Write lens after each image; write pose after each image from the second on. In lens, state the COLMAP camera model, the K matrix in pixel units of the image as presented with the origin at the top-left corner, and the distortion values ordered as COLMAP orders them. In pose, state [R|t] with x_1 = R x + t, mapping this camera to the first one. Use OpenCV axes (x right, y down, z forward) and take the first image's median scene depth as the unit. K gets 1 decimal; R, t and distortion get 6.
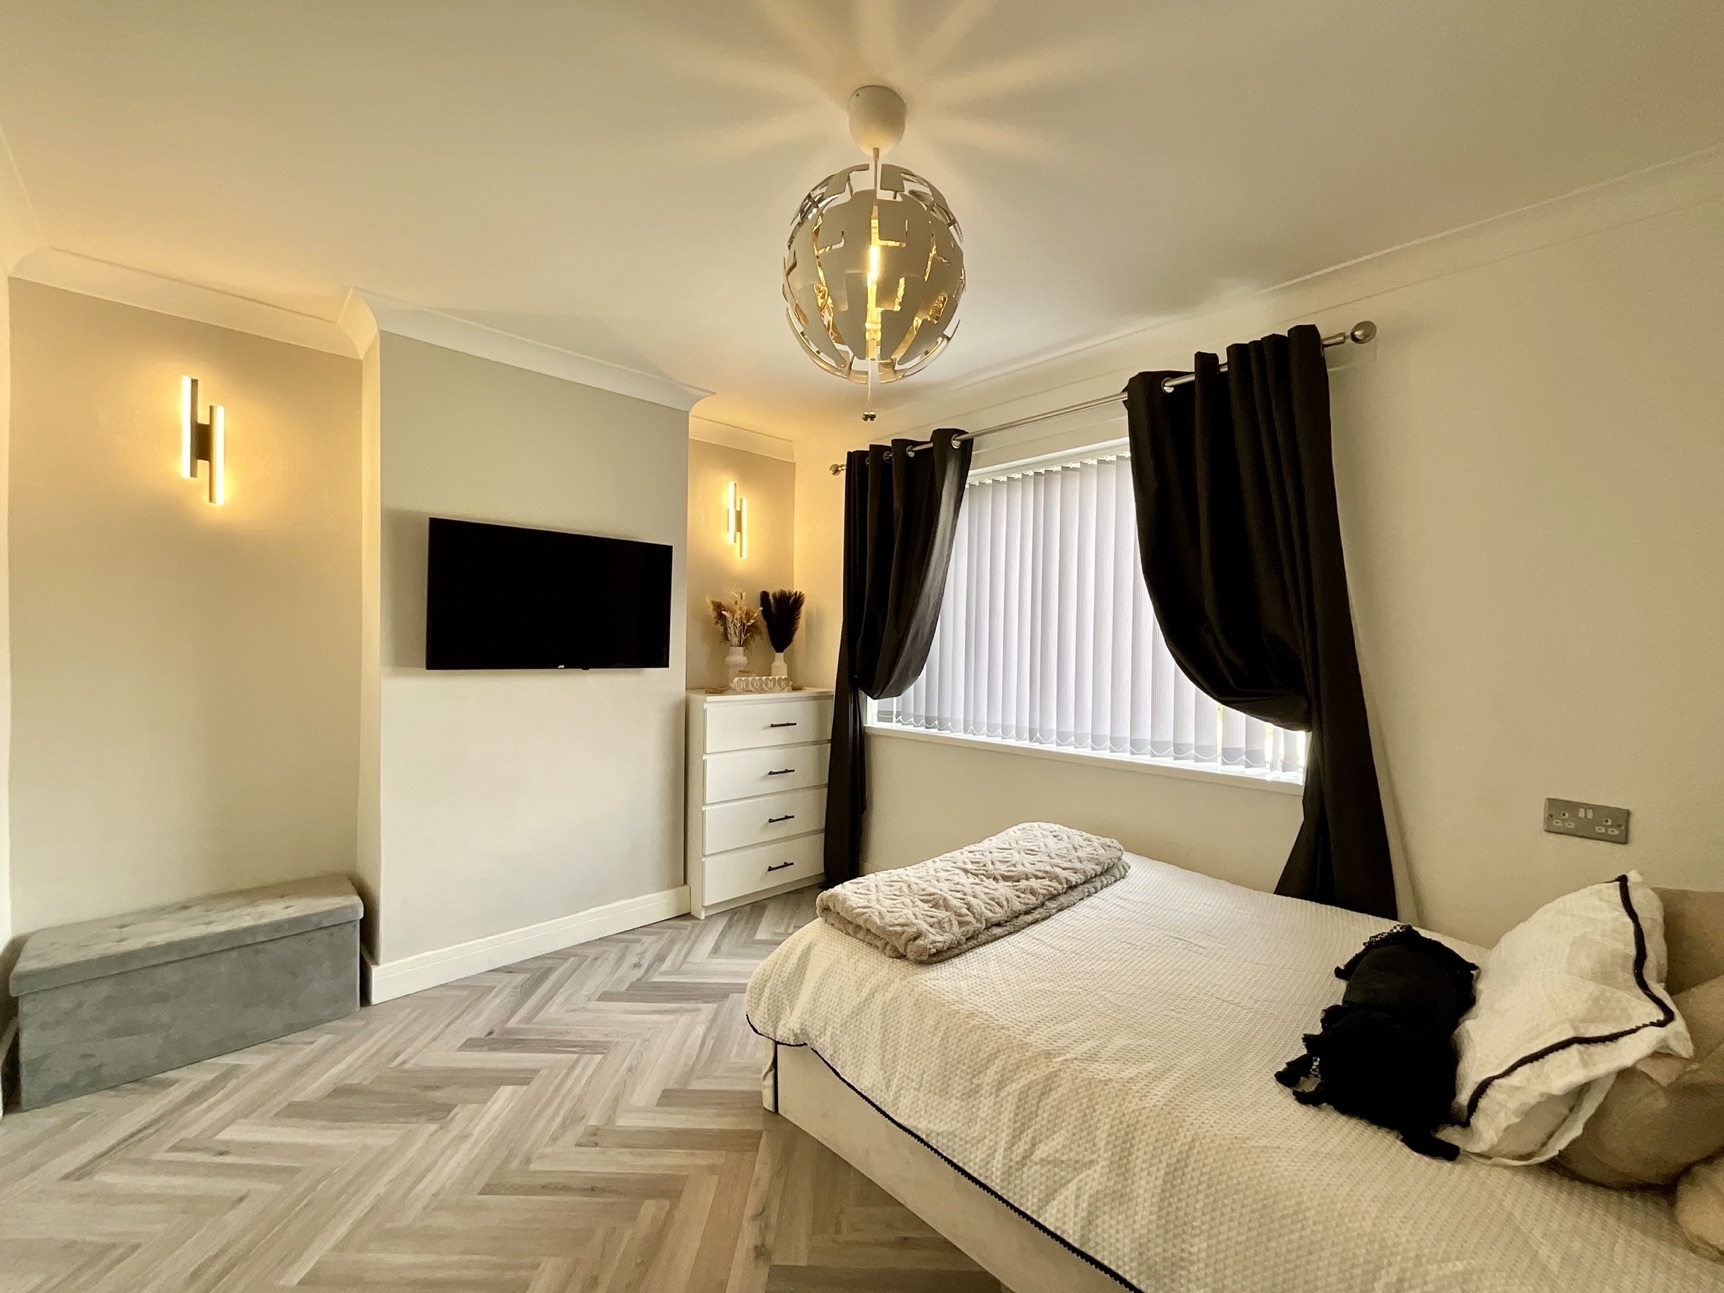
lens RADIAL K [[701.0, 0, 859.0], [0, 701.0, 643.6], [0, 0, 1]] dist [-0.004047, 0.001840]
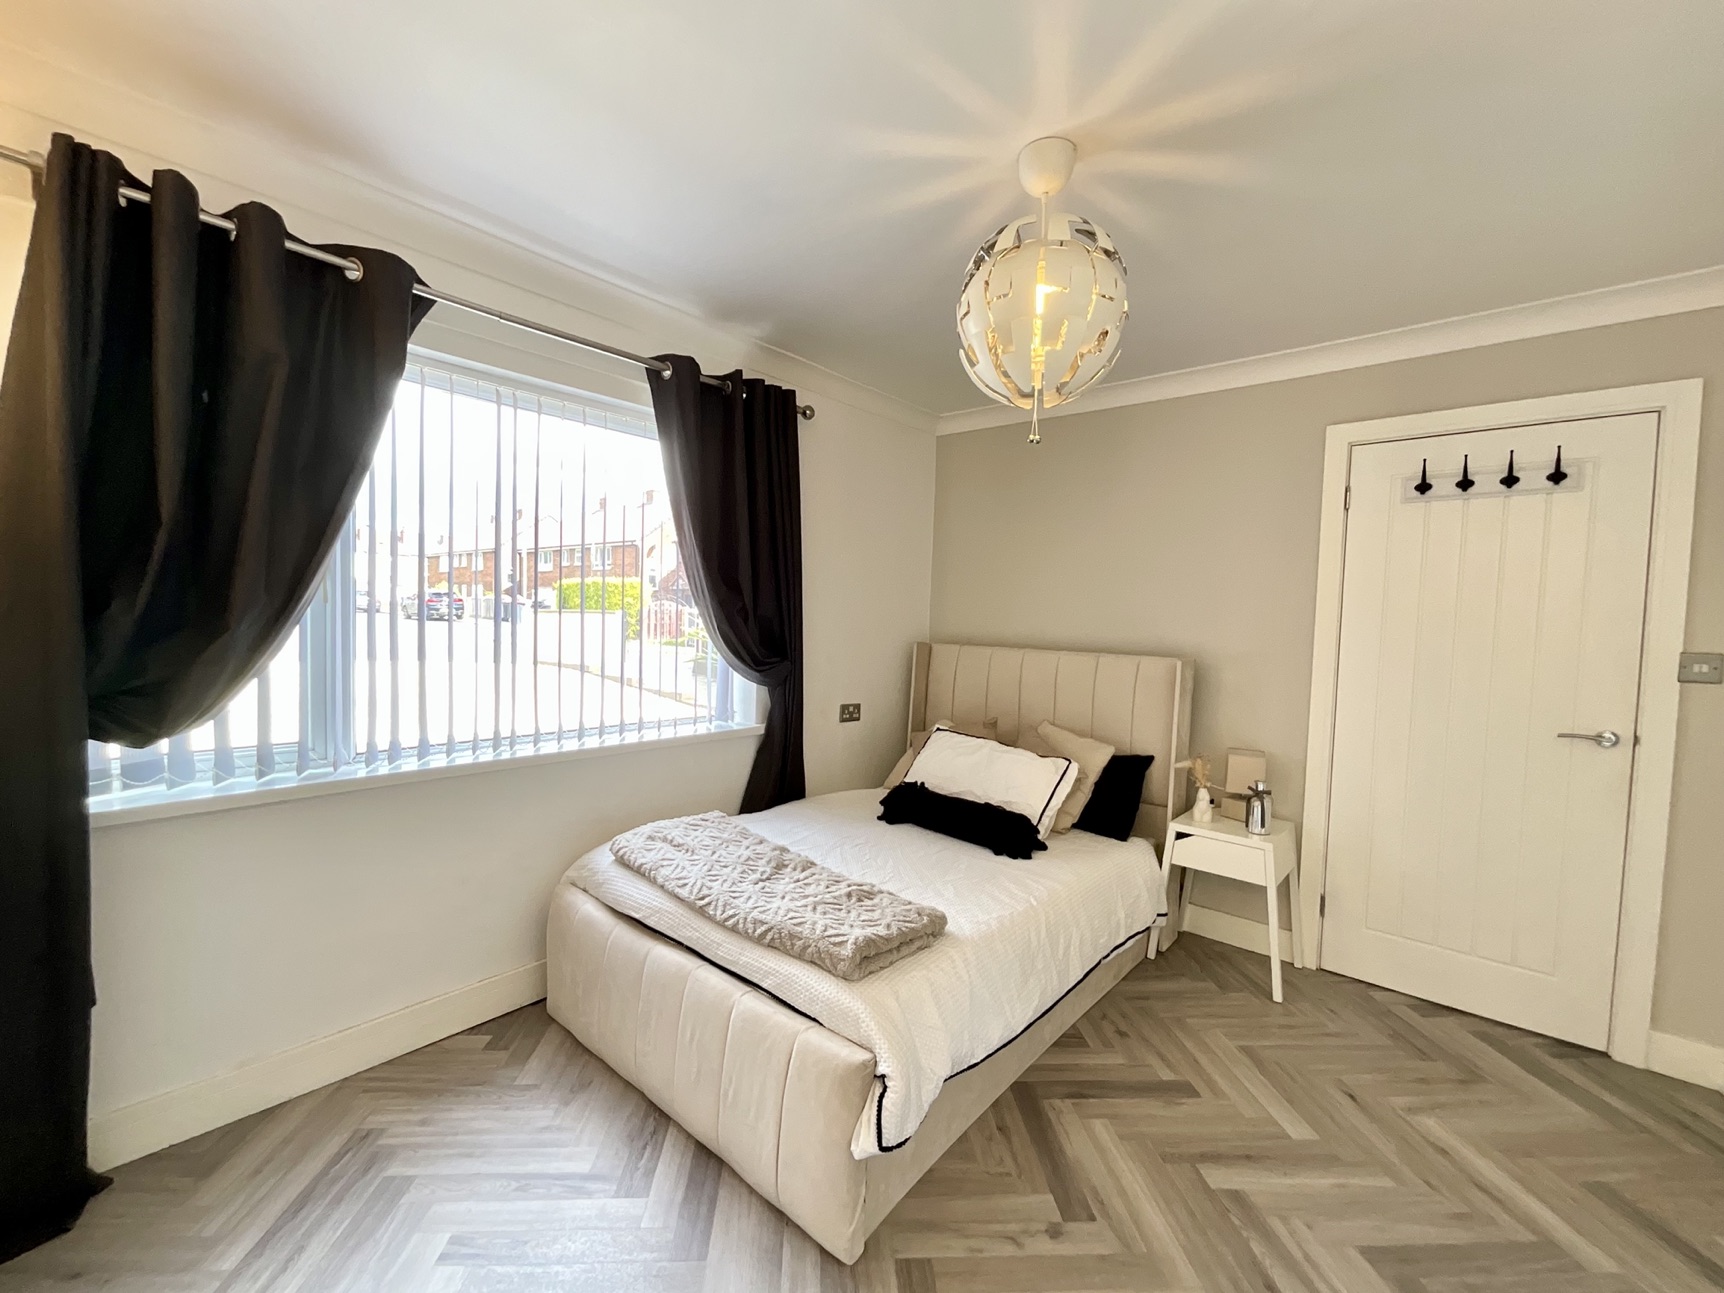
lens RADIAL K [[701.0, 0, 860.5], [0, 701.0, 651.5], [0, 0, 1]] dist [-0.004047, 0.001840]
pose [[-0.097307, -0.068413, 0.992900, -0.751014], [-0.036143, 0.997219, 0.065169, -0.038591], [-0.994598, -0.029545, -0.099509, 0.974406]]
